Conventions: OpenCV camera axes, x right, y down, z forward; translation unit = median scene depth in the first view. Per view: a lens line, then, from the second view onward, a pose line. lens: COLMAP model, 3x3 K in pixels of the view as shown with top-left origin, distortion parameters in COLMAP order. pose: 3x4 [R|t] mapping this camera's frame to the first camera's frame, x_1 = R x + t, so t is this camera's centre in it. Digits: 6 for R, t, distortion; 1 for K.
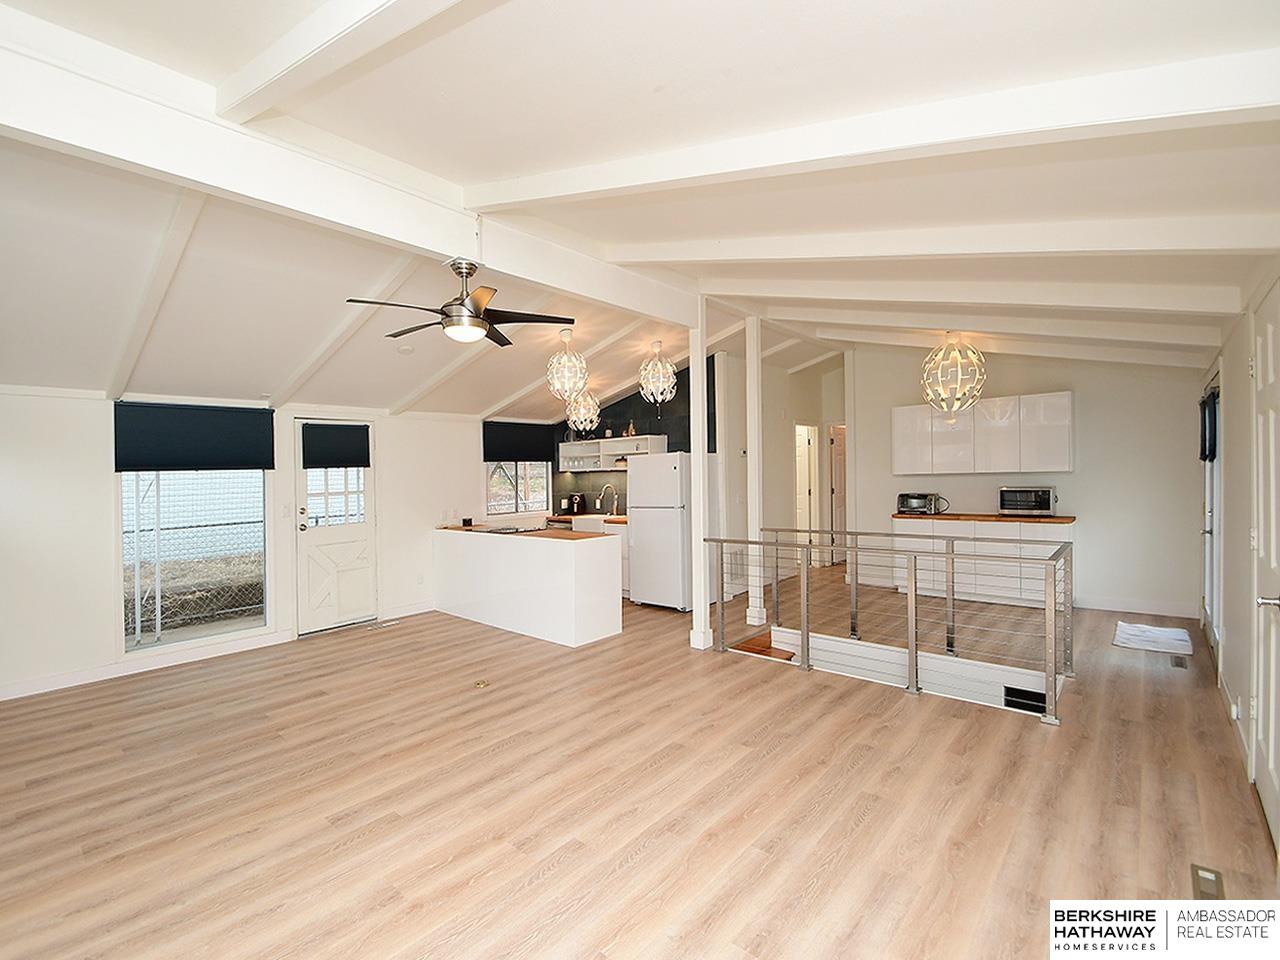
lens RADIAL K [[611.1, 0, 641.9], [0, 611.1, 437.2], [0, 0, 1]] dist [0.000351, -0.010429]
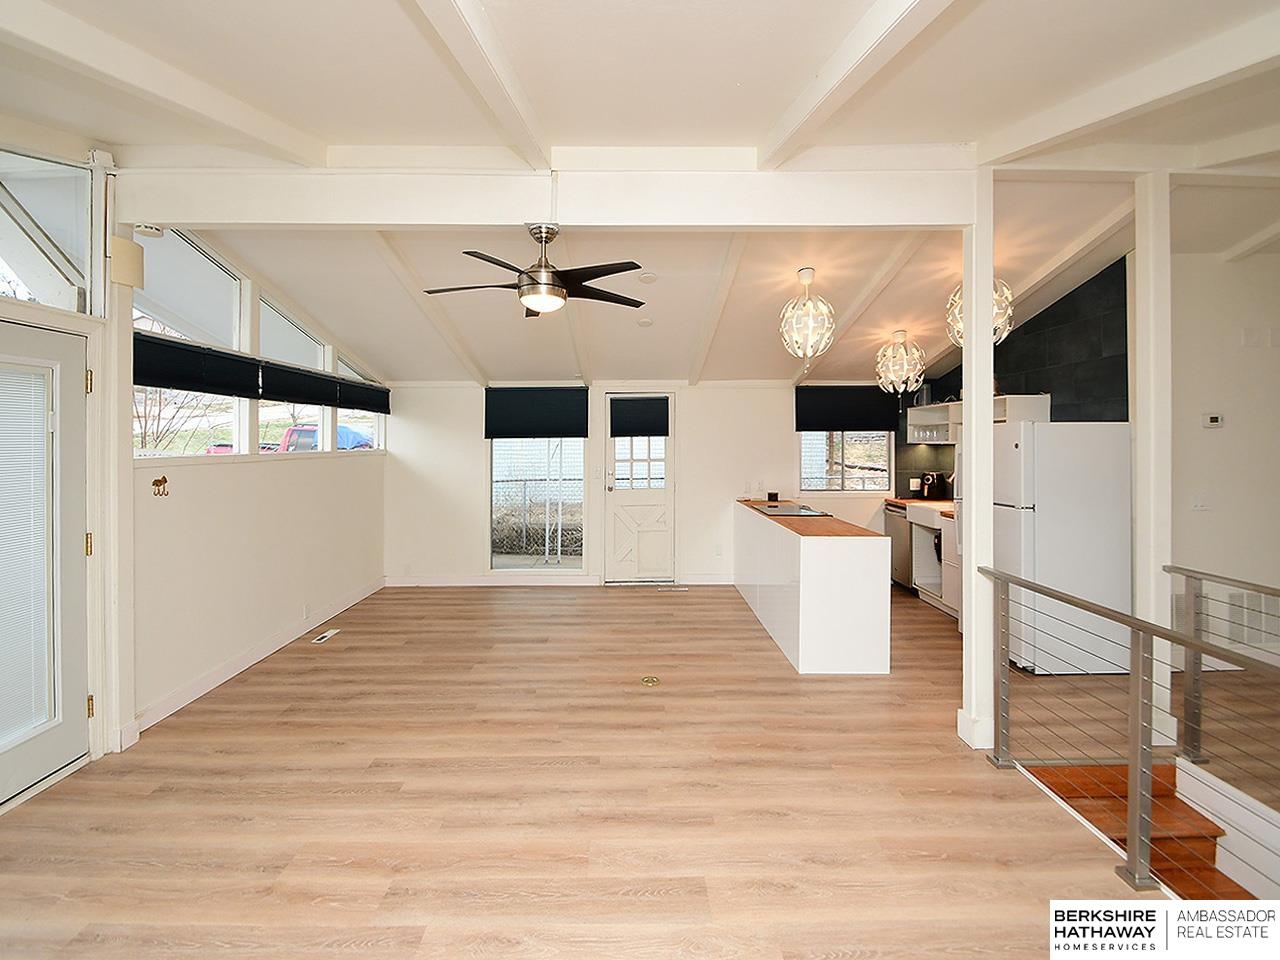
lens RADIAL K [[570.8, 0, 596.3], [0, 570.8, 414.4], [0, 0, 1]] dist [-0.001268, -0.000397]
pose [[0.639353, -0.011285, -0.768830, 0.302577], [0.031571, 0.999434, 0.011584, -0.005838], [0.768265, -0.031679, 0.639348, 0.355917]]
